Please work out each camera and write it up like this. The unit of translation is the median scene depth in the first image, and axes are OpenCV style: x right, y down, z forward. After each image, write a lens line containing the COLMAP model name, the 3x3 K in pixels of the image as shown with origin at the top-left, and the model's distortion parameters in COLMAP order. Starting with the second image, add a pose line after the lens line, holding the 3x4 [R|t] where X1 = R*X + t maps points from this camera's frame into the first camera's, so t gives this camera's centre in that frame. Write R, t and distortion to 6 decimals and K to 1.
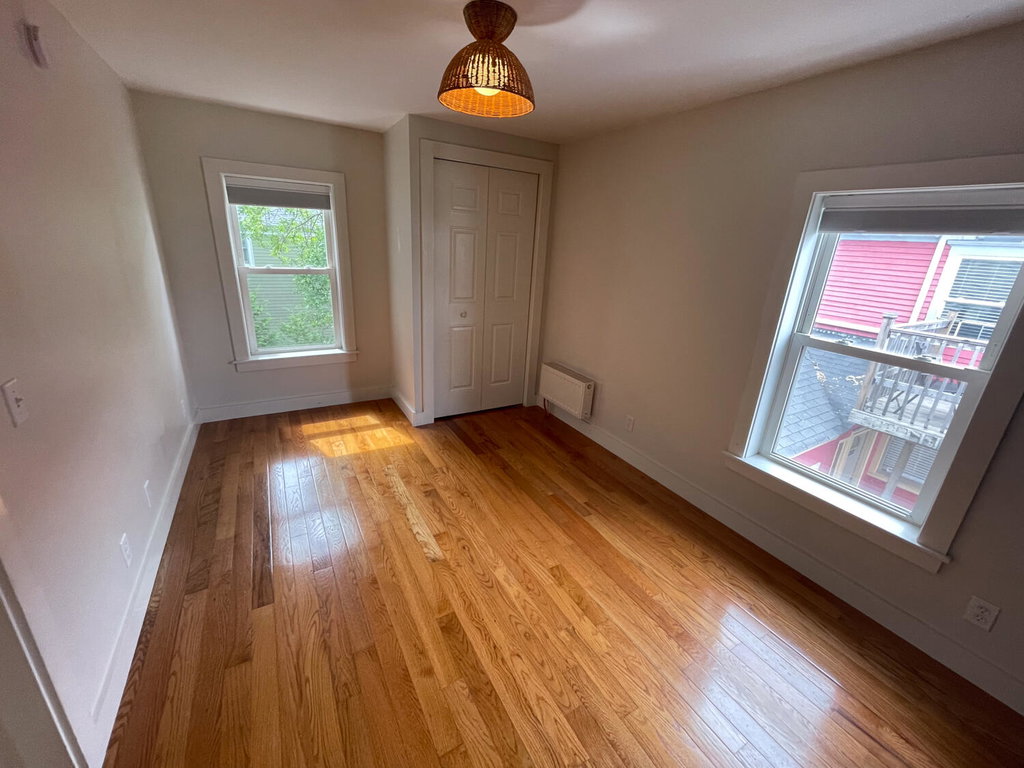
lens RADIAL K [[412.4, 0, 511.6], [0, 412.4, 382.4], [0, 0, 1]] dist [-0.001311, -0.000952]
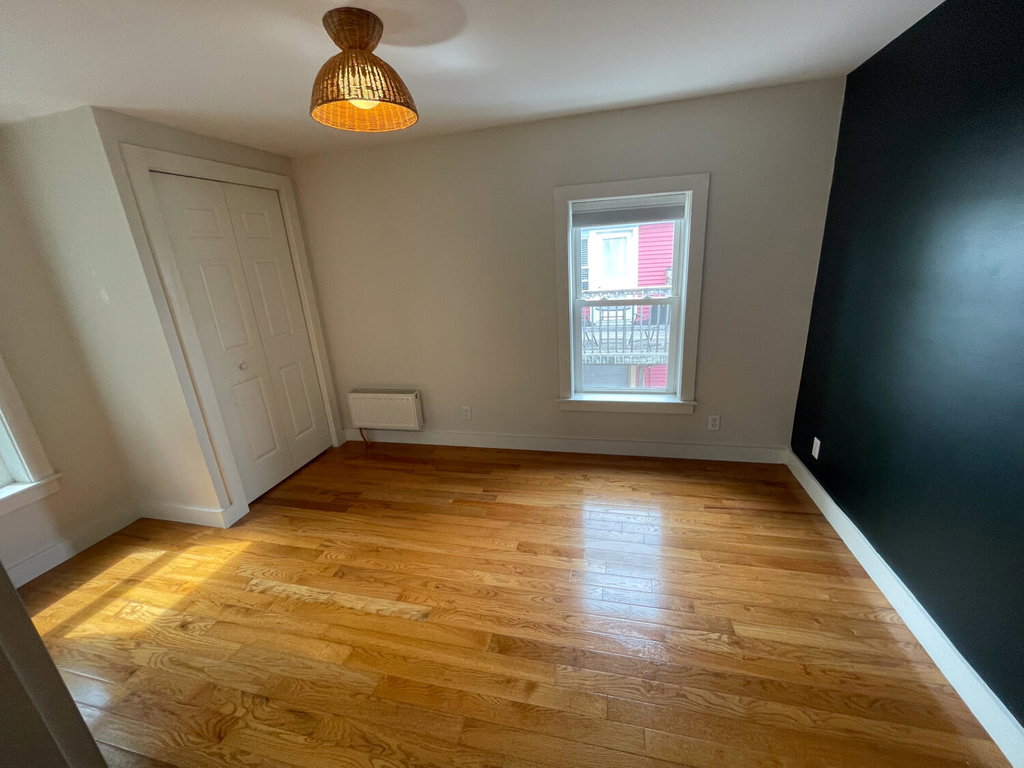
lens RADIAL K [[412.4, 0, 511.6], [0, 412.4, 382.4], [0, 0, 1]] dist [-0.001311, -0.000952]
pose [[0.688457, -0.316614, 0.652520, -0.403012], [0.333358, 0.937156, 0.103007, -0.062865], [-0.644127, 0.146607, 0.750738, 0.110322]]
